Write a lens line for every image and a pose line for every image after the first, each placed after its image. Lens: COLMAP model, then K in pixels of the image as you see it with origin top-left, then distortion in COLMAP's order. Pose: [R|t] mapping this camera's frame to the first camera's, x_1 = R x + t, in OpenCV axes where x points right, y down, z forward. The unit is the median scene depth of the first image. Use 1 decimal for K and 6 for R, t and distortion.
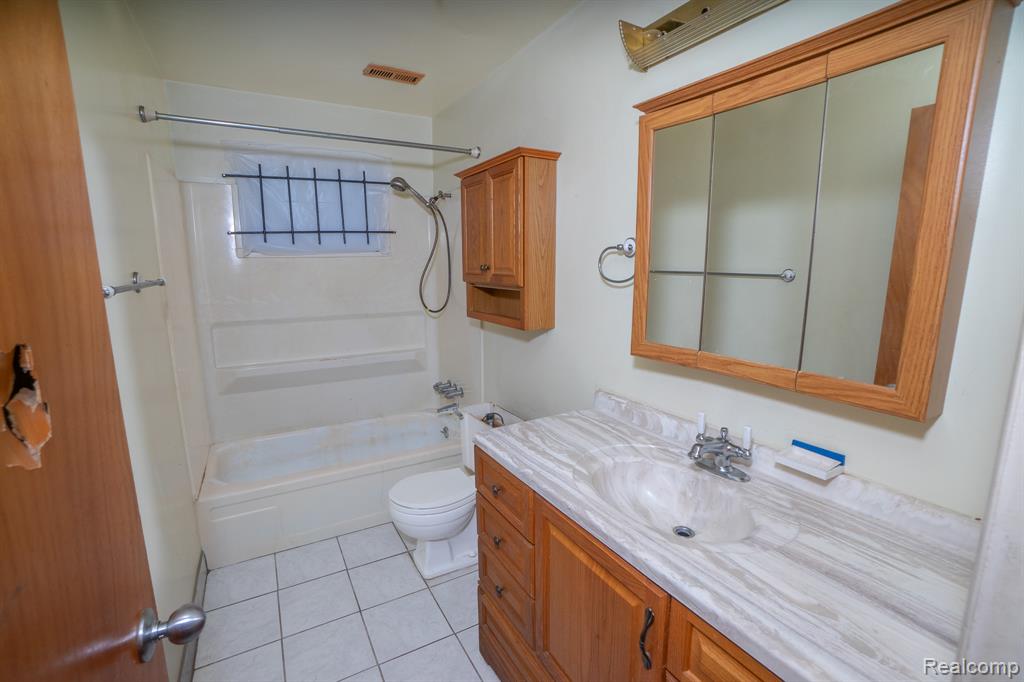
lens RADIAL K [[455.9, 0, 509.9], [0, 455.9, 338.9], [0, 0, 1]] dist [-0.061350, 0.023108]
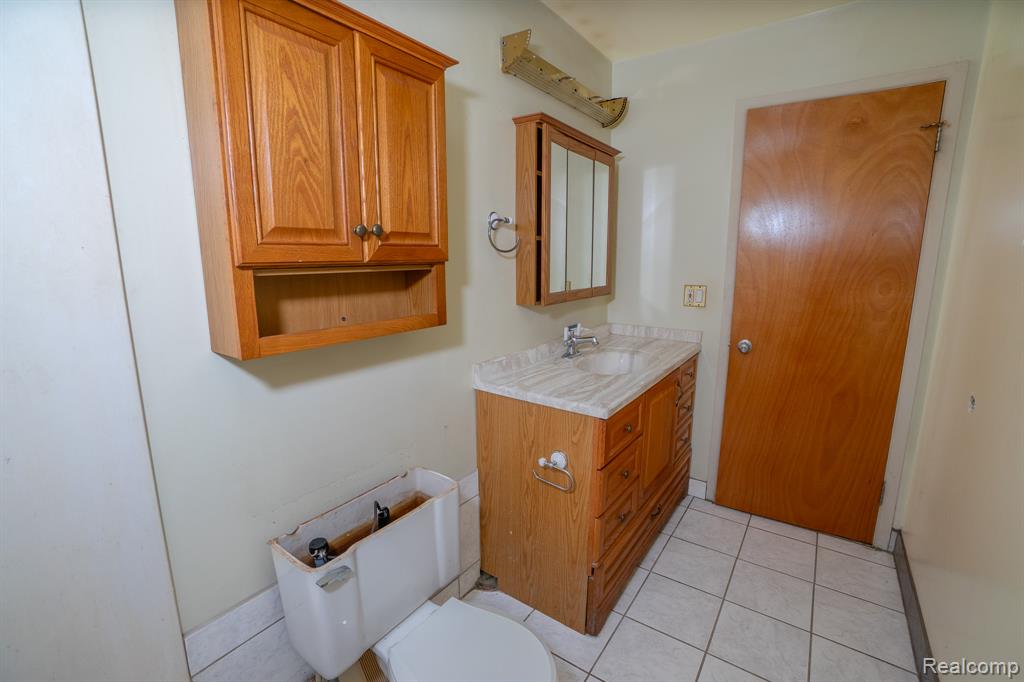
lens RADIAL K [[455.9, 0, 509.9], [0, 455.9, 338.9], [0, 0, 1]] dist [-0.061350, 0.023108]
pose [[-0.418714, -0.157431, 0.894368, -0.834332], [0.160481, 0.956531, 0.243506, -0.199278], [-0.893826, 0.245488, -0.375248, 1.526601]]
